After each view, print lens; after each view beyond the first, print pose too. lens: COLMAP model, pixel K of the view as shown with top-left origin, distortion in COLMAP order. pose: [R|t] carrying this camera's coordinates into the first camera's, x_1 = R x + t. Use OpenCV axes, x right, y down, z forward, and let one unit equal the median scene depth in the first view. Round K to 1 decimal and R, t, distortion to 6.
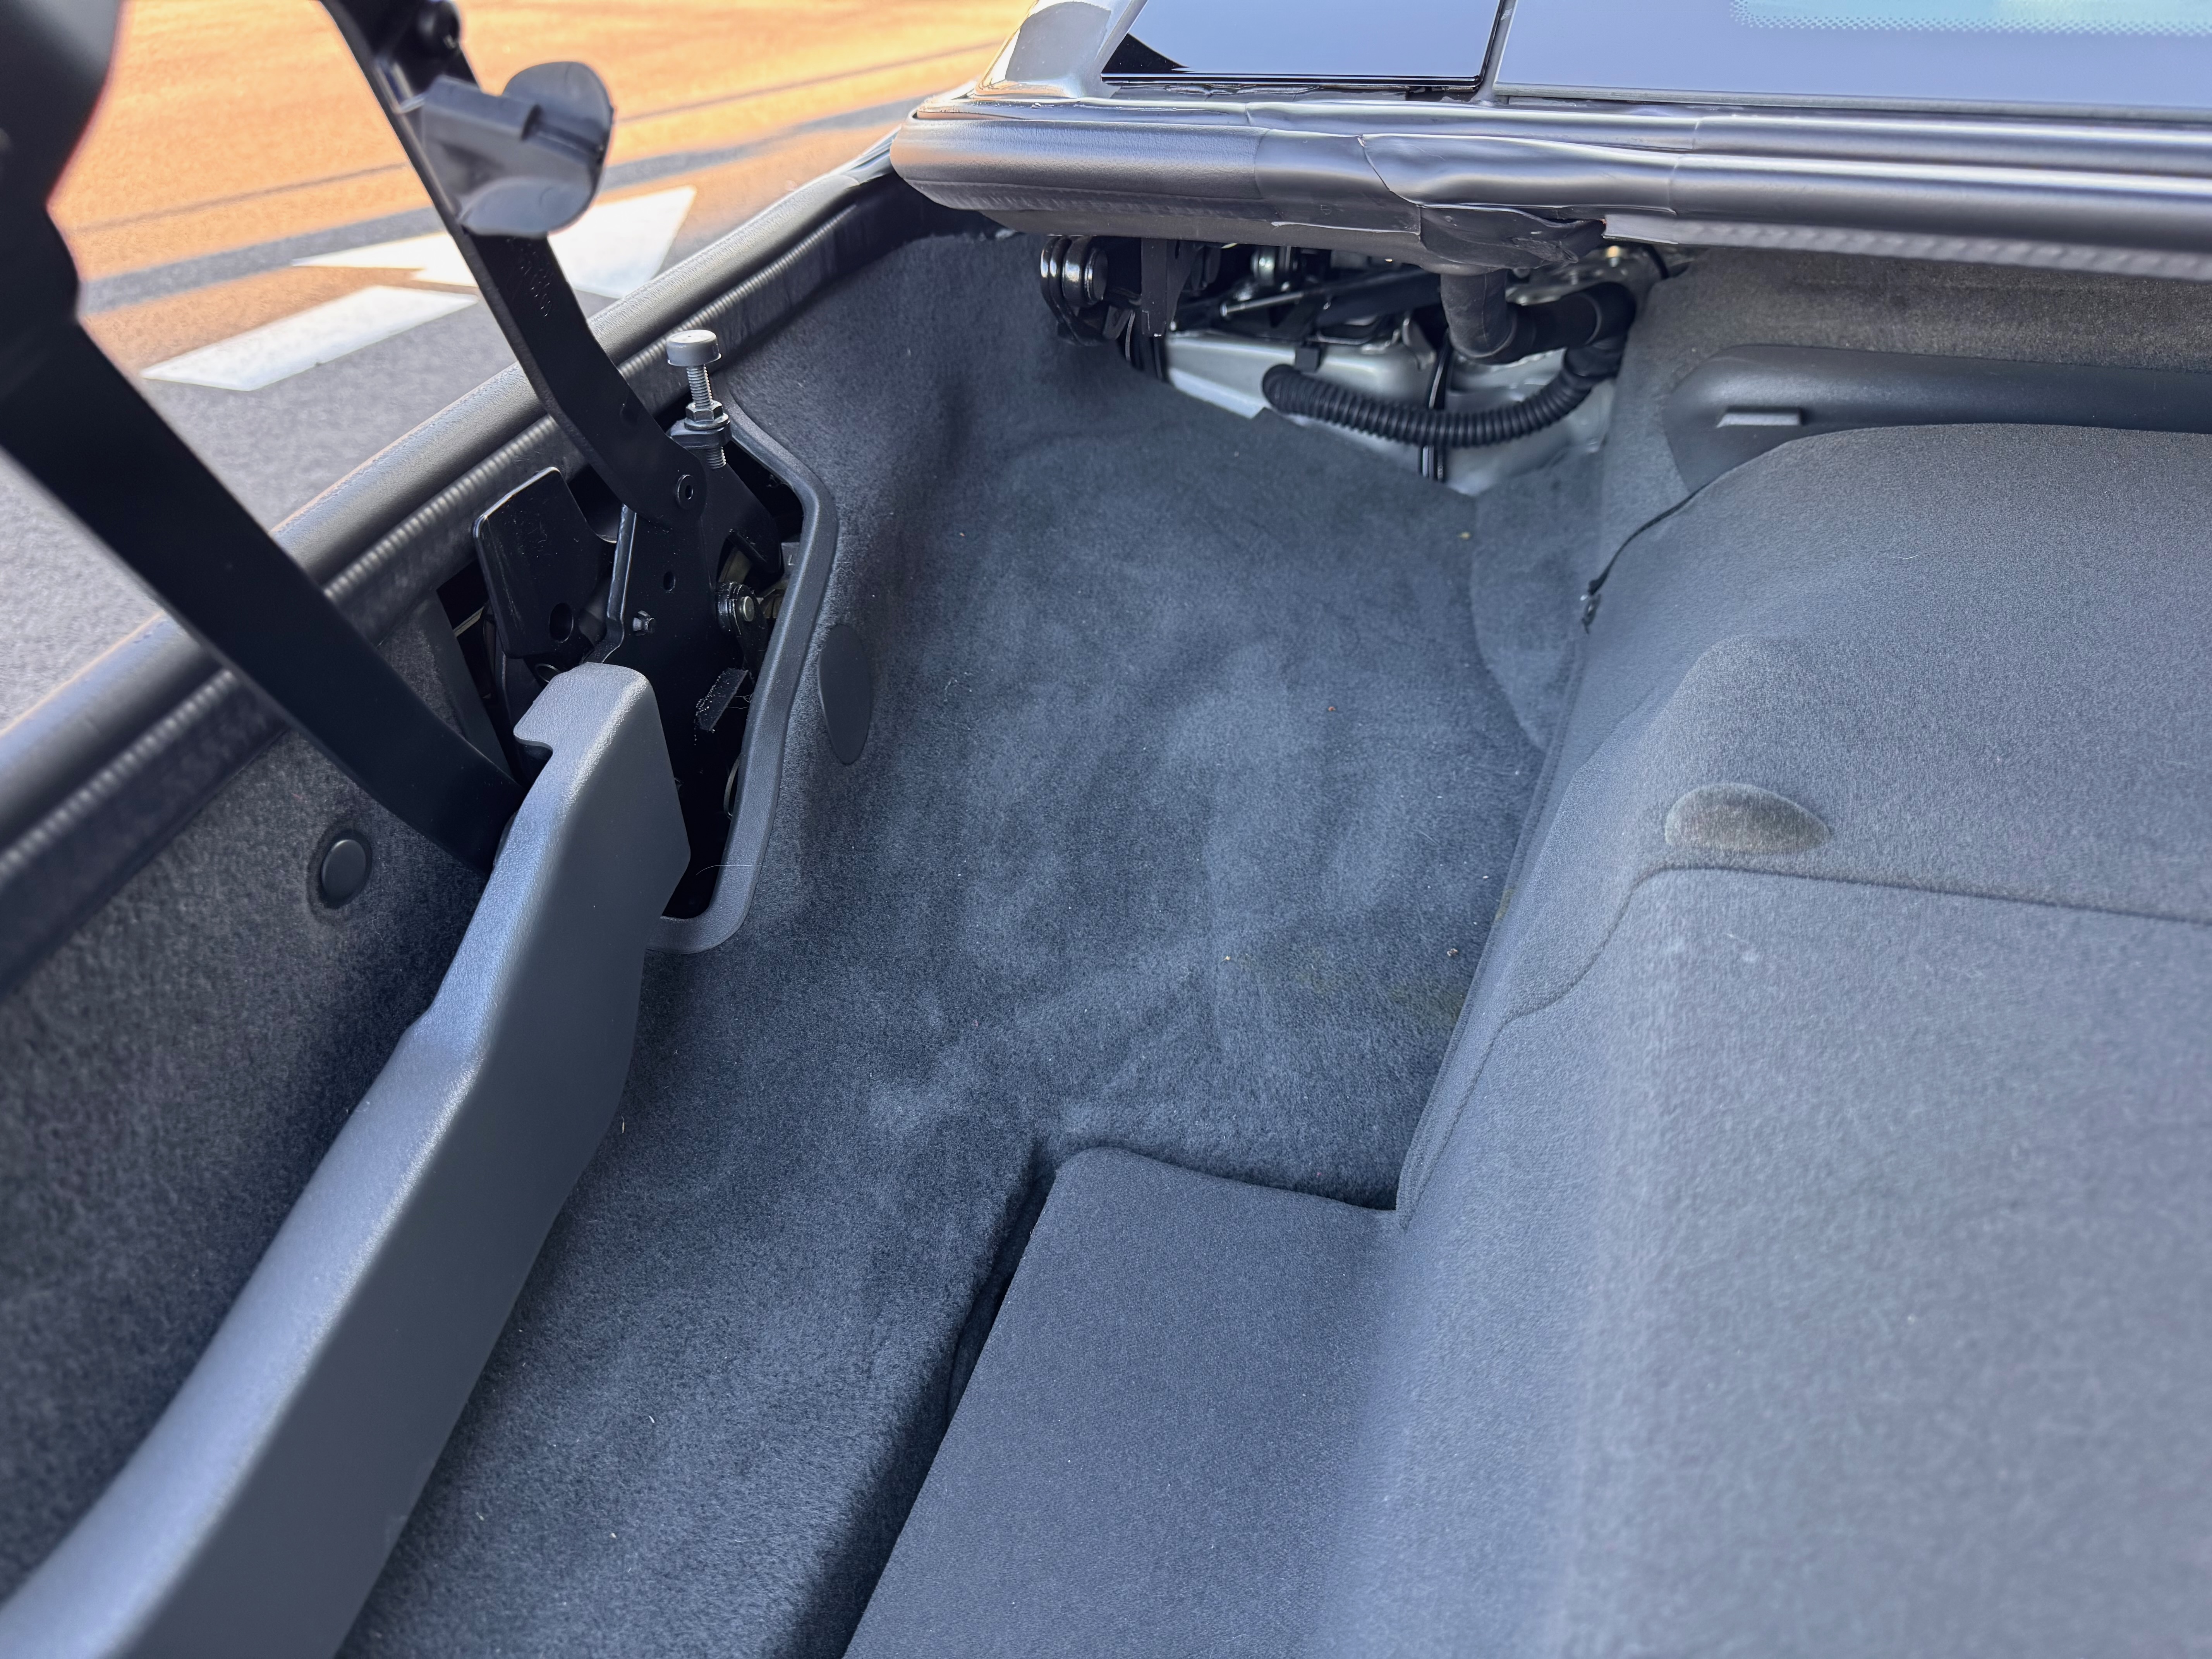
lens RADIAL K [[1550.4, 0, 1106.0], [0, 1550.4, 829.5], [0, 0, 1]] dist [0.140500, -0.347480]
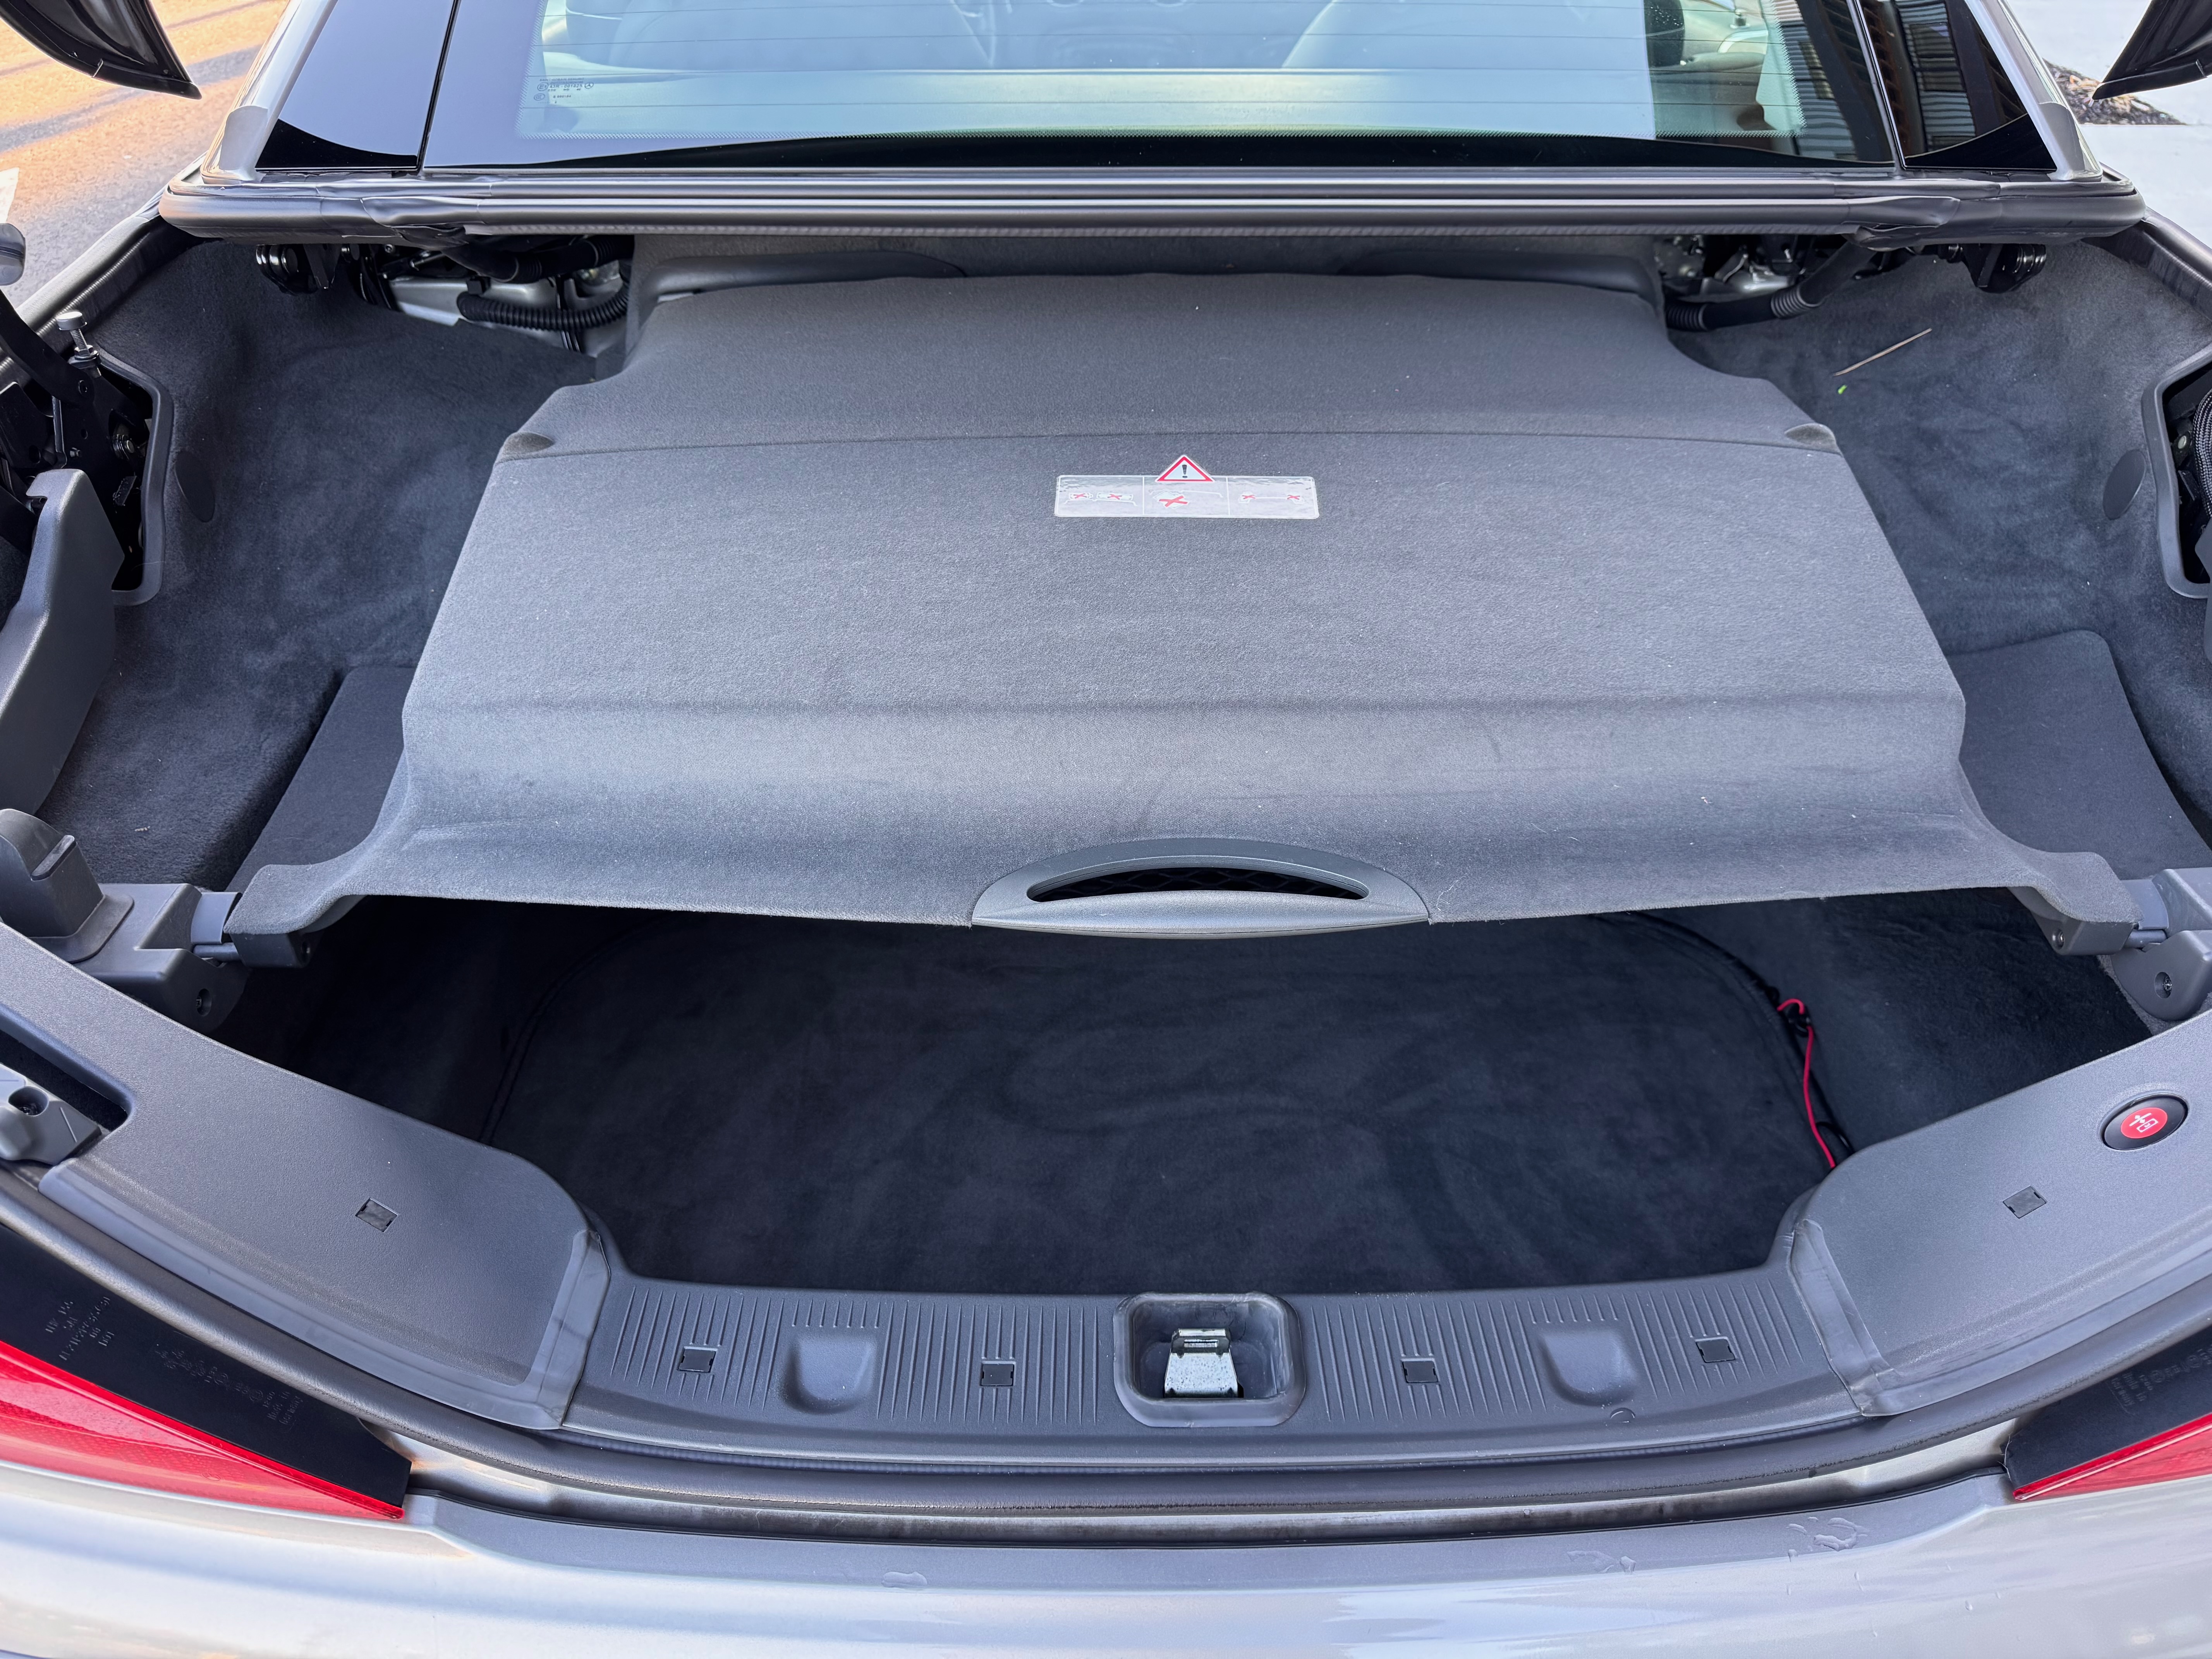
lens RADIAL K [[1528.8, 0, 1106.0], [0, 1528.8, 829.5], [0, 0, 1]] dist [-0.004958, -0.008506]
pose [[0.938620, -0.203497, 0.278536, 0.291066], [0.185097, 0.978486, 0.091131, 0.377255], [-0.291088, -0.033982, 0.956093, -1.201850]]
